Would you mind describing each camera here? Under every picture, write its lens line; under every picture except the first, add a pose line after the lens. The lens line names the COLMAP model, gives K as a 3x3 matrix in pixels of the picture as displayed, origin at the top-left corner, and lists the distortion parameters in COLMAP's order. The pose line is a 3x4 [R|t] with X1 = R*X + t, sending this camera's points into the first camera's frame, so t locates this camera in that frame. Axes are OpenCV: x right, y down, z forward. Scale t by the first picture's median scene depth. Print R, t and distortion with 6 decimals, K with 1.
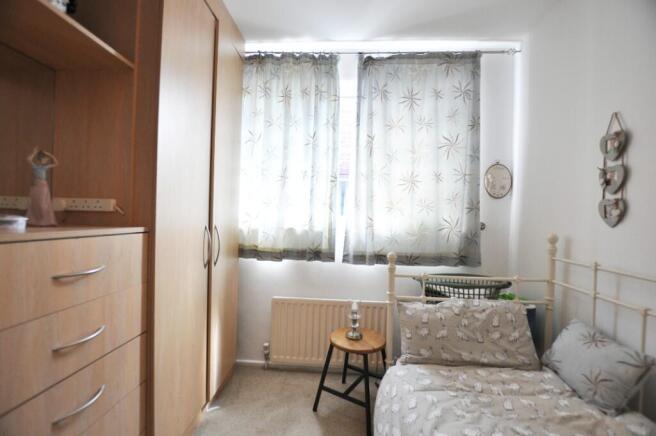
lens RADIAL K [[289.4, 0, 326.2], [0, 289.4, 218.7], [0, 0, 1]] dist [-0.022950, 0.000388]
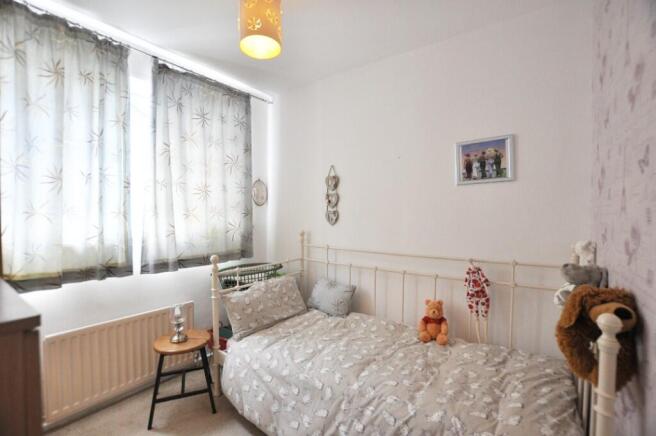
lens RADIAL K [[289.4, 0, 326.2], [0, 289.4, 218.7], [0, 0, 1]] dist [-0.022950, 0.000388]
pose [[0.539154, -0.038572, 0.841324, -0.412565], [0.016673, 0.999244, 0.035127, -0.053564], [-0.842042, -0.004911, 0.539389, -0.014803]]
